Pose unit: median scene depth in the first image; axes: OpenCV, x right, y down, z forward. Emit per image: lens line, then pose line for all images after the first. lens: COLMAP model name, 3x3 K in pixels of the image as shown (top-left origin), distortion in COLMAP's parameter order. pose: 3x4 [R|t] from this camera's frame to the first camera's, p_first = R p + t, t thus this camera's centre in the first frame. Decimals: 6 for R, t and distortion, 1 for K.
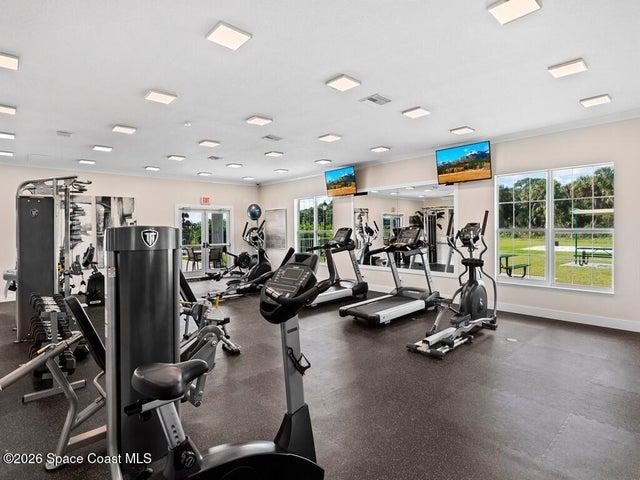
lens RADIAL K [[349.7, 0, 320.0], [0, 349.7, 240.0], [0, 0, 1]] dist [0.000785, -0.022366]
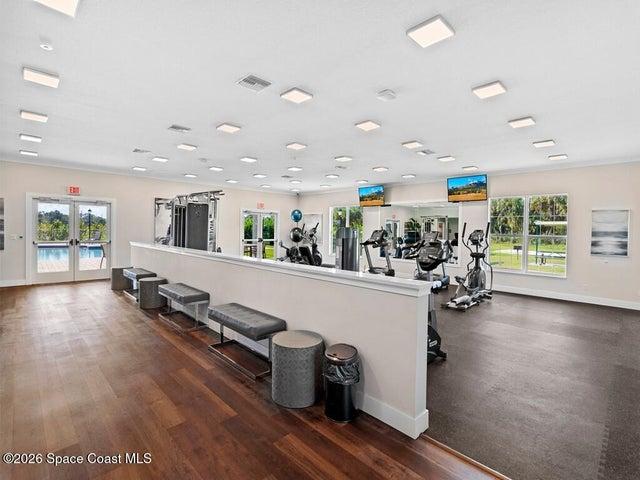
lens RADIAL K [[310.4, 0, 318.0], [0, 310.4, 236.2], [0, 0, 1]] dist [-0.016718, -0.007279]
pose [[0.999249, 0.030197, 0.024295, -0.229502], [-0.029912, 0.999480, -0.012019, 0.012929], [-0.024646, 0.011283, 0.999633, -0.263353]]
